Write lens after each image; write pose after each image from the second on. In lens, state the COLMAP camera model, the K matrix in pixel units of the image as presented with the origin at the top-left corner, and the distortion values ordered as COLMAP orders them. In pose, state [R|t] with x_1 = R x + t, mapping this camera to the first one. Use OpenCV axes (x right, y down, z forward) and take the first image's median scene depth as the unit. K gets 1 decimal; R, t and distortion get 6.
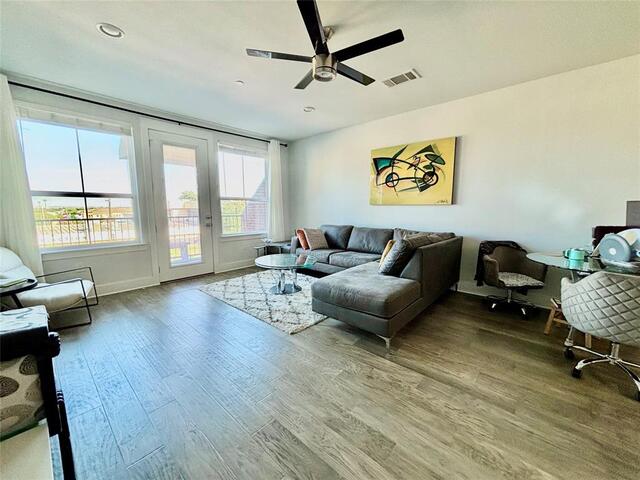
lens RADIAL K [[257.8, 0, 321.6], [0, 257.8, 239.3], [0, 0, 1]] dist [0.000026, -0.000197]
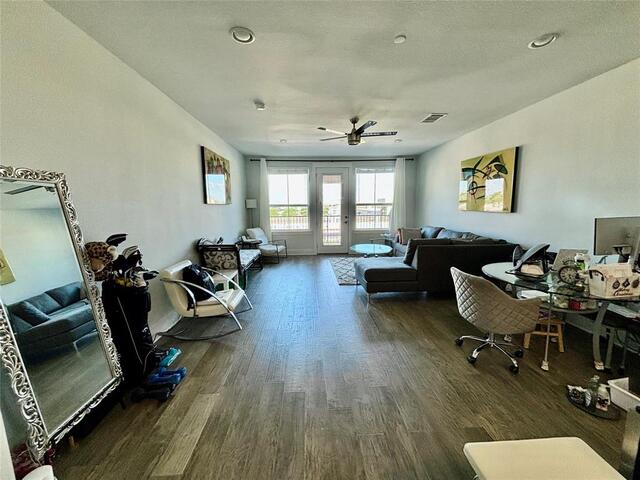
lens RADIAL K [[257.8, 0, 322.5], [0, 257.8, 239.8], [0, 0, 1]] dist [0.000026, -0.000197]
pose [[0.705857, 0.090540, -0.702545, 0.641375], [-0.077832, 0.995706, 0.050123, -0.018025], [0.704066, 0.019301, 0.709872, -0.231957]]
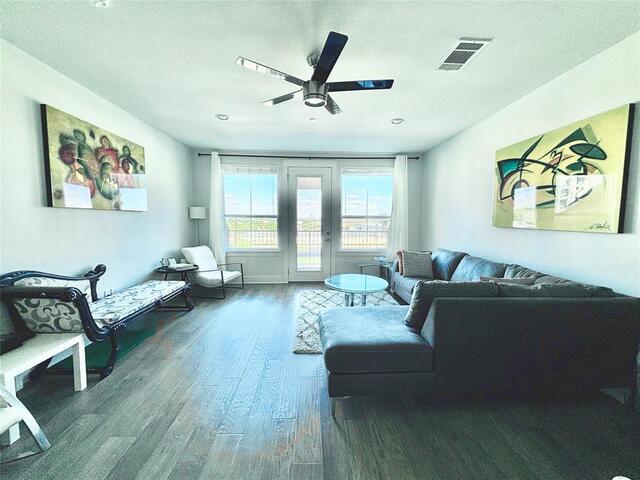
lens RADIAL K [[257.8, 0, 322.3], [0, 257.8, 238.6], [0, 0, 1]] dist [0.000026, -0.000197]
pose [[0.700068, 0.062075, -0.711373, 0.415251], [-0.096079, 0.995344, -0.007698, -0.057386], [0.707583, 0.073738, 0.702773, 0.193206]]
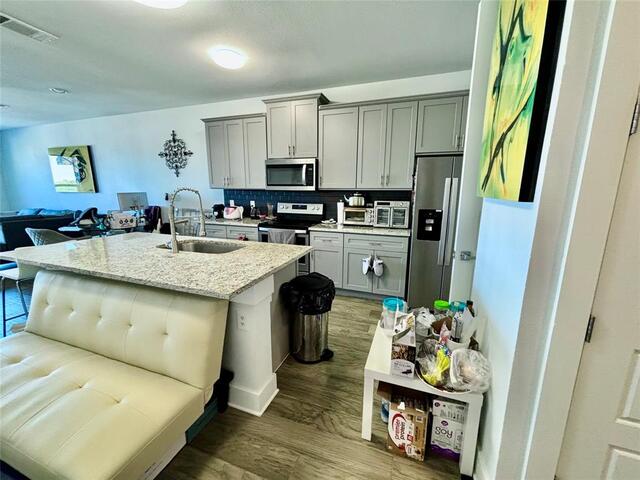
lens RADIAL K [[257.8, 0, 321.6], [0, 257.8, 239.8], [0, 0, 1]] dist [0.000026, -0.000197]
pose [[0.927245, -0.064909, 0.368786, 1.031230], [0.040016, 0.996398, 0.074759, 0.065328], [-0.372311, -0.054562, 0.926503, -0.758821]]
